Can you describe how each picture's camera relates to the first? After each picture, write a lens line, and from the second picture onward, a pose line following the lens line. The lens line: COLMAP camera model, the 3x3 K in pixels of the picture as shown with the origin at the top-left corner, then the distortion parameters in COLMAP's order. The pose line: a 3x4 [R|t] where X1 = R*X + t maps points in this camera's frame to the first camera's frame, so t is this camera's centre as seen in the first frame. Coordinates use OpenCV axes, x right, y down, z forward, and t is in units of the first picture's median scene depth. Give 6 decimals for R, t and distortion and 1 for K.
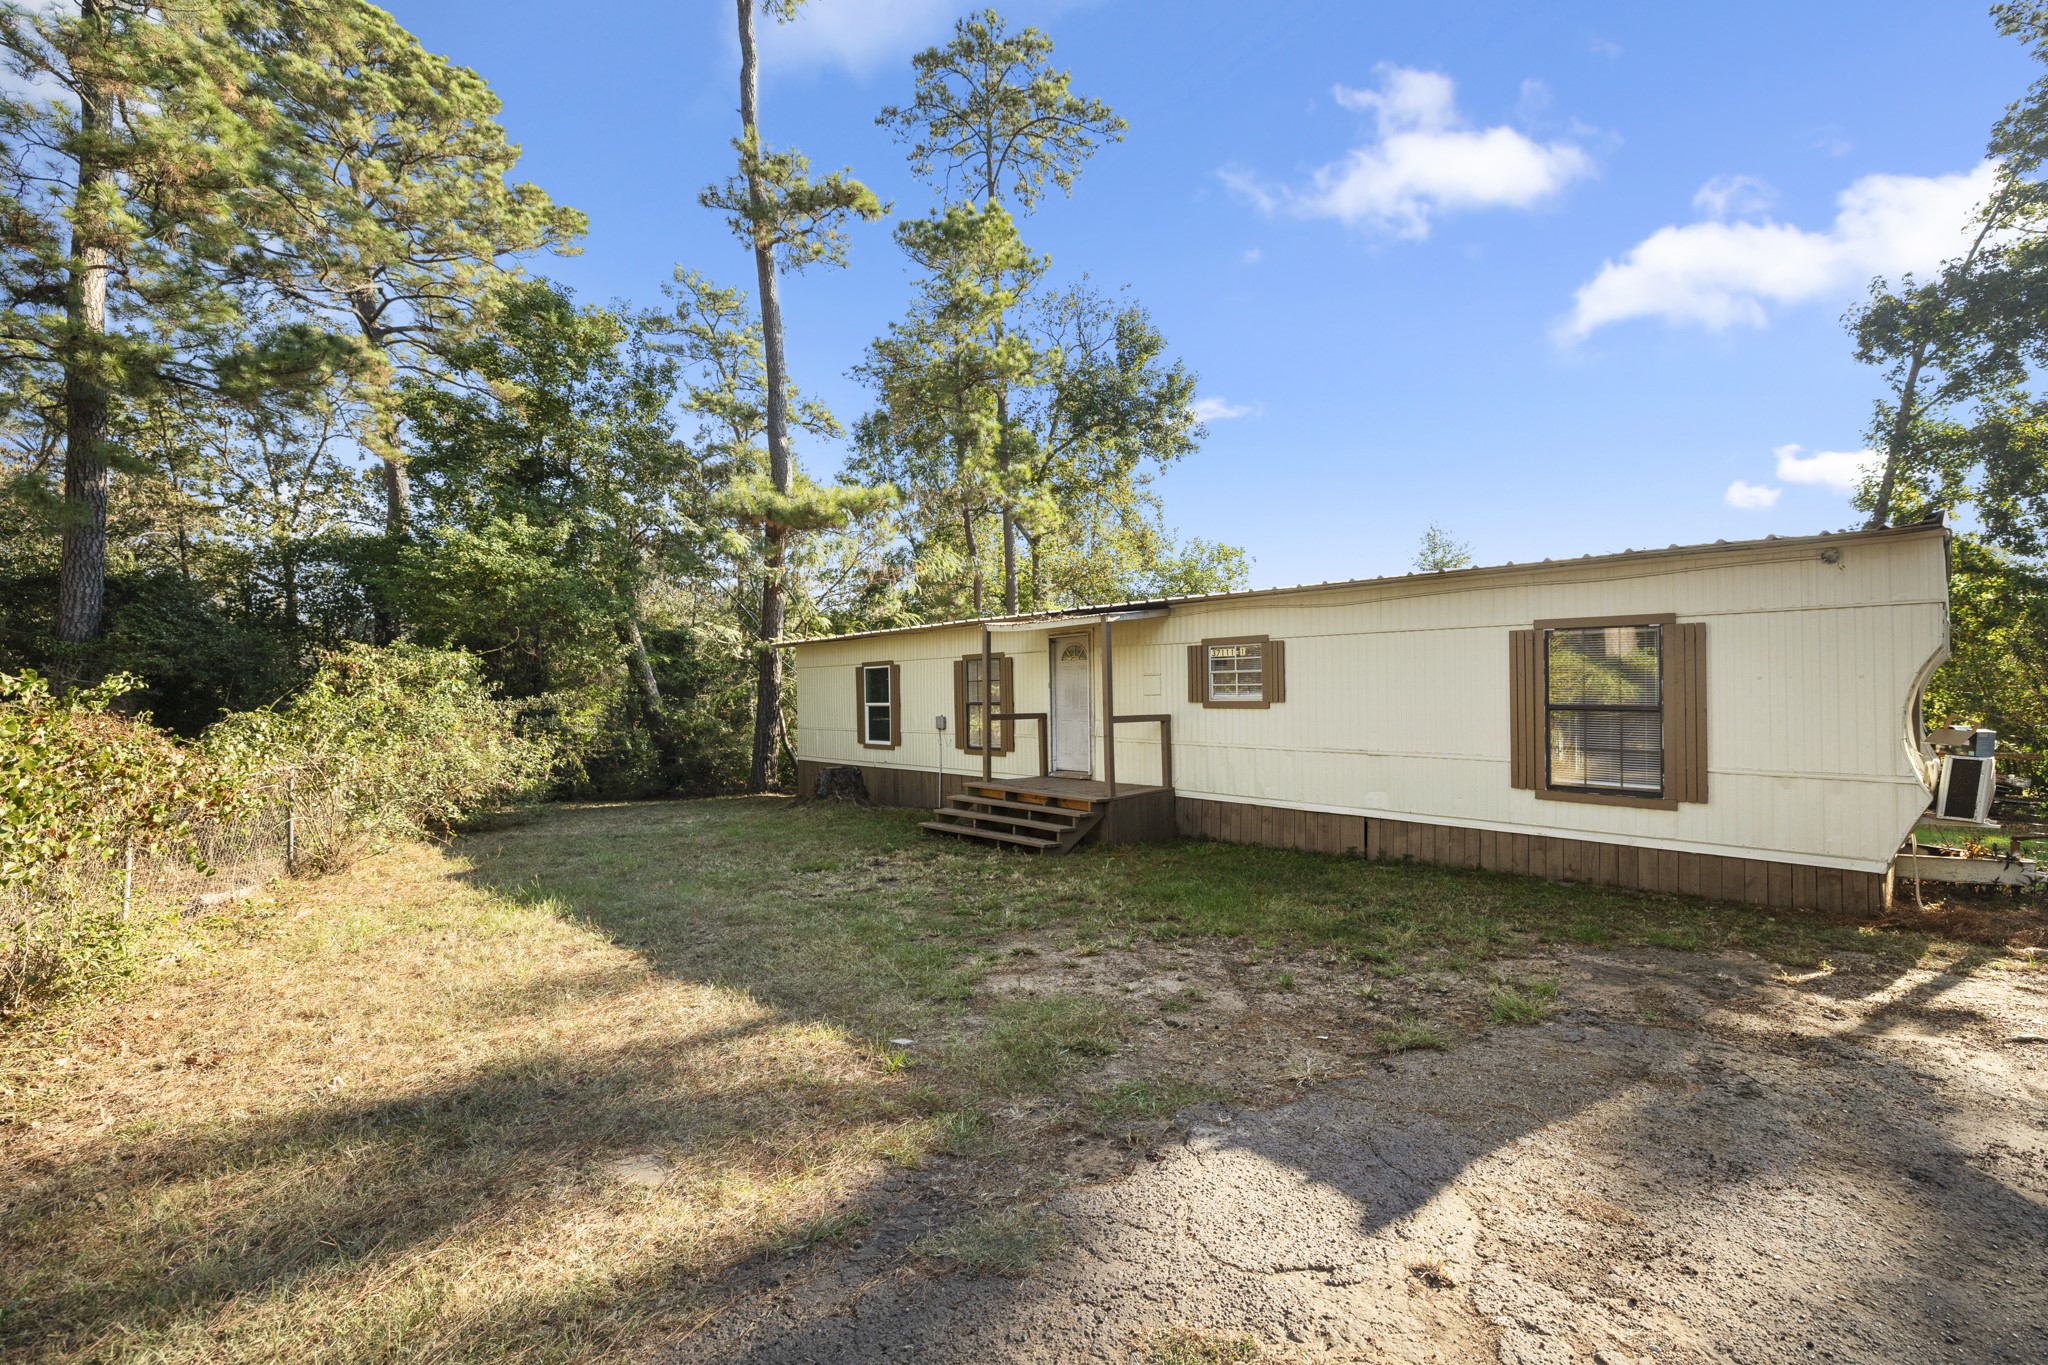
lens RADIAL K [[862.5, 0, 1024.0], [0, 862.5, 682.5], [0, 0, 1]] dist [0.001580, 0.000528]
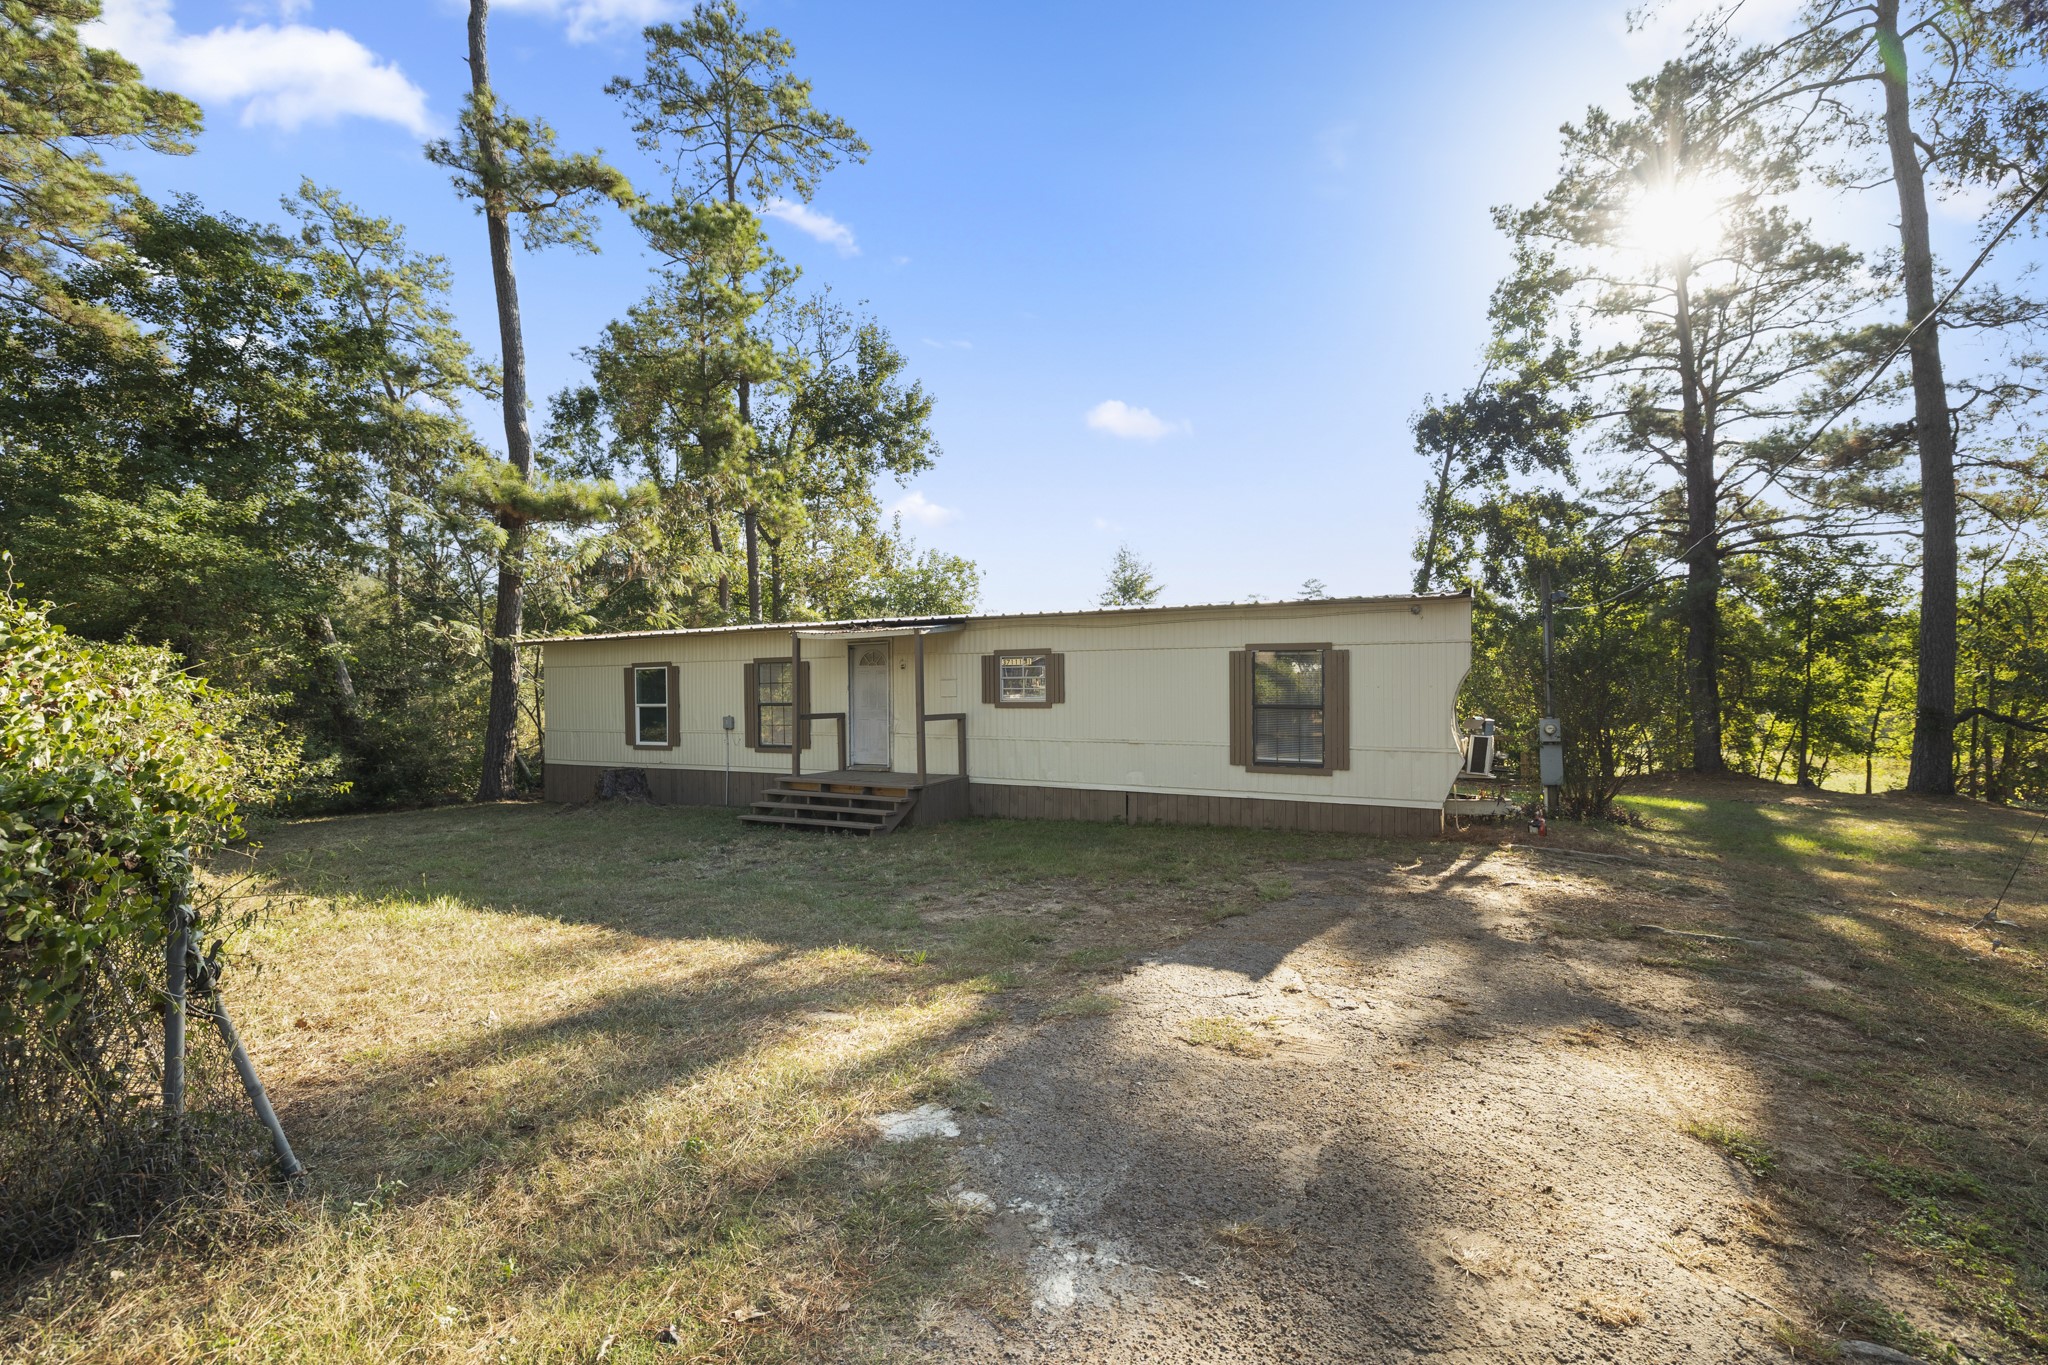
lens RADIAL K [[871.2, 0, 1024.0], [0, 871.2, 682.5], [0, 0, 1]] dist [0.002545, 0.000016]
pose [[0.937833, 0.005467, 0.347043, -0.139822], [-0.006010, 0.999982, 0.000487, -0.005038], [-0.347034, -0.002542, 0.937849, -0.117599]]
